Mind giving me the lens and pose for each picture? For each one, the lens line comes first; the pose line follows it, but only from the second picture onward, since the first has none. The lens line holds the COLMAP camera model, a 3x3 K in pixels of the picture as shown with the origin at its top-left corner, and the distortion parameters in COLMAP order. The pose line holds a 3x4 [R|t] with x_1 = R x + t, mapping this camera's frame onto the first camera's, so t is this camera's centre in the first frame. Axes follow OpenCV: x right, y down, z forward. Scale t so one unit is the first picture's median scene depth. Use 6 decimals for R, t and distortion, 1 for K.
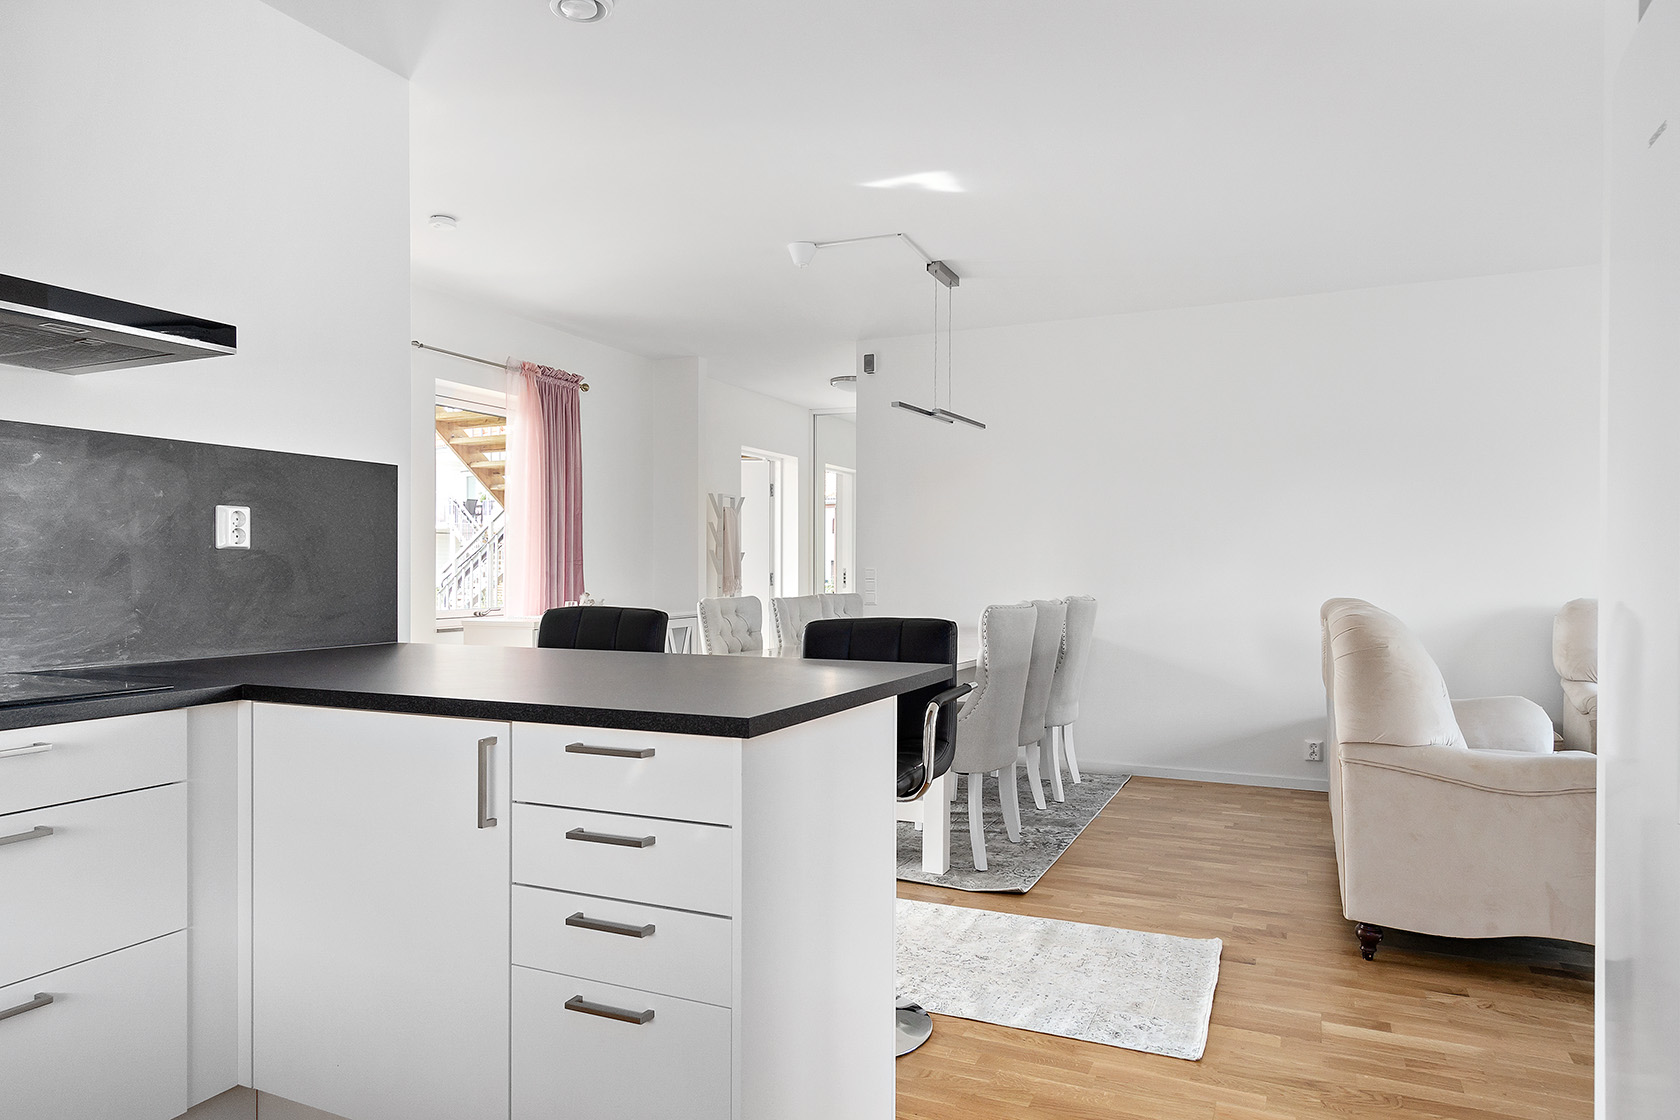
lens RADIAL K [[1049.3, 0, 840.2], [0, 1049.3, 563.0], [0, 0, 1]] dist [0.007313, 0.001526]
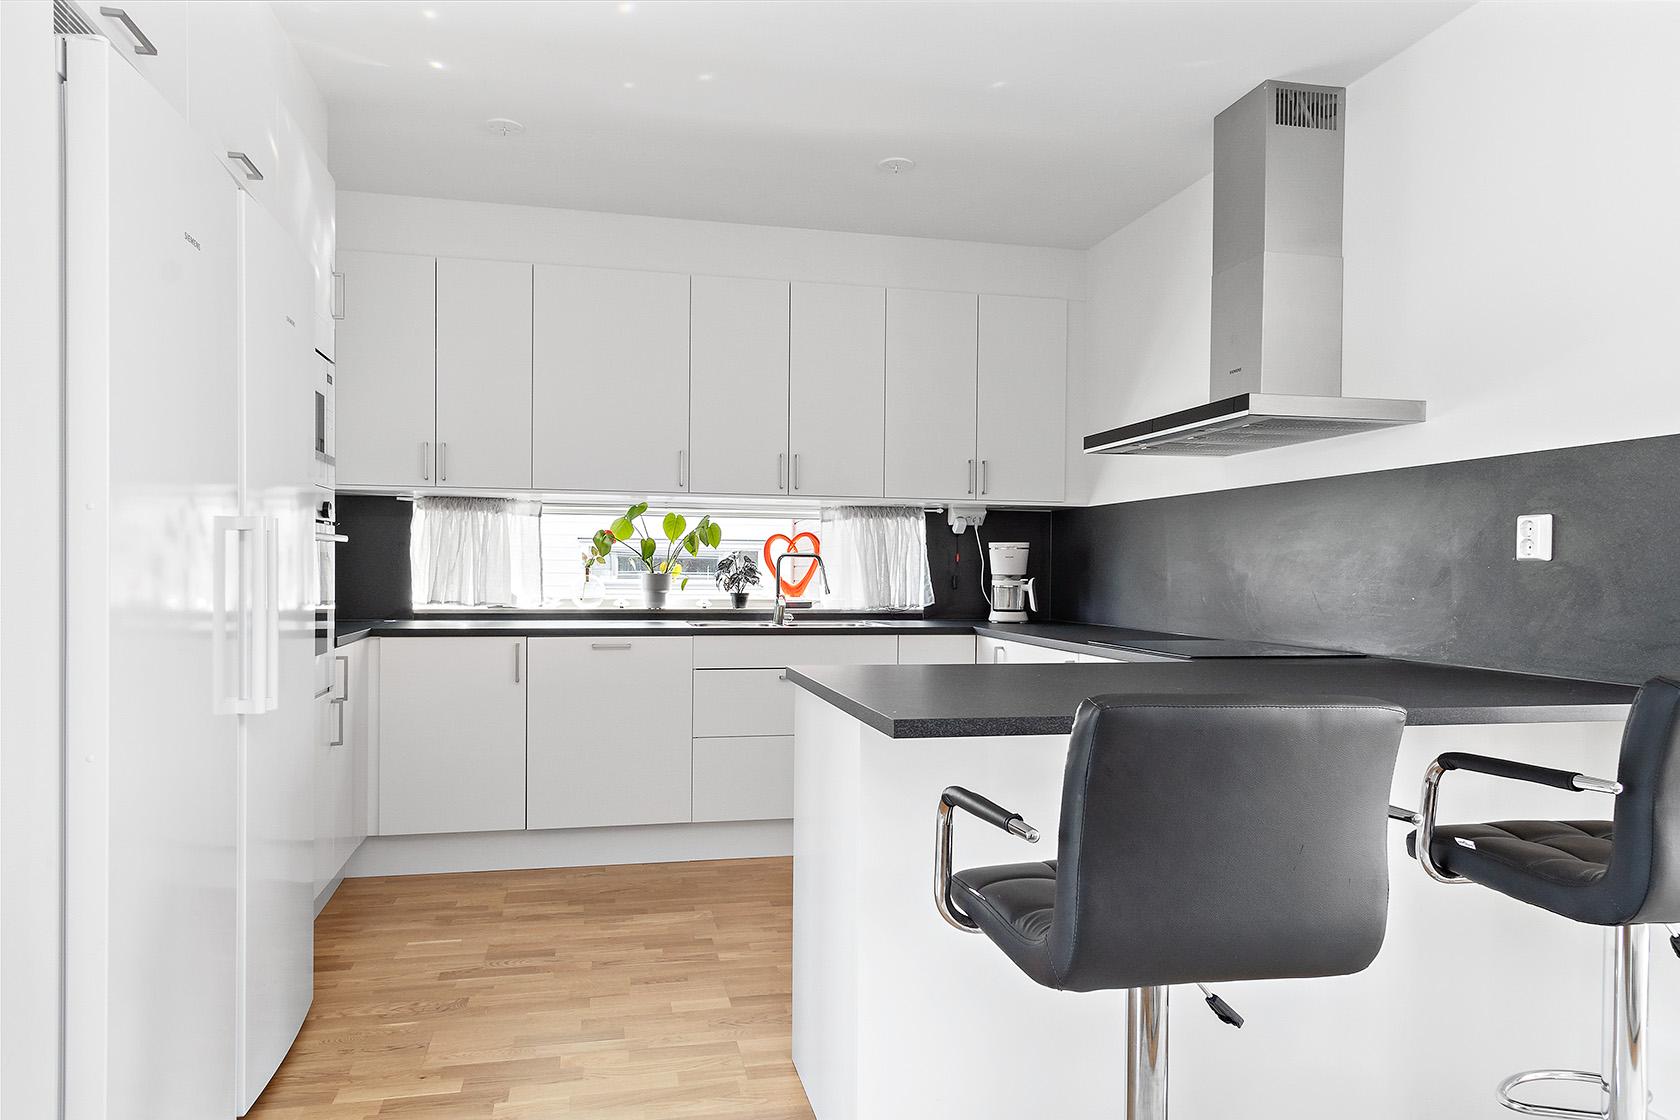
lens RADIAL K [[1049.3, 0, 838.1], [0, 1049.3, 571.9], [0, 0, 1]] dist [0.007313, 0.001526]
pose [[-0.796750, -0.004953, -0.604288, 0.524028], [-0.003894, 0.999988, -0.003061, 0.002092], [0.604296, -0.000086, -0.796760, 1.476478]]
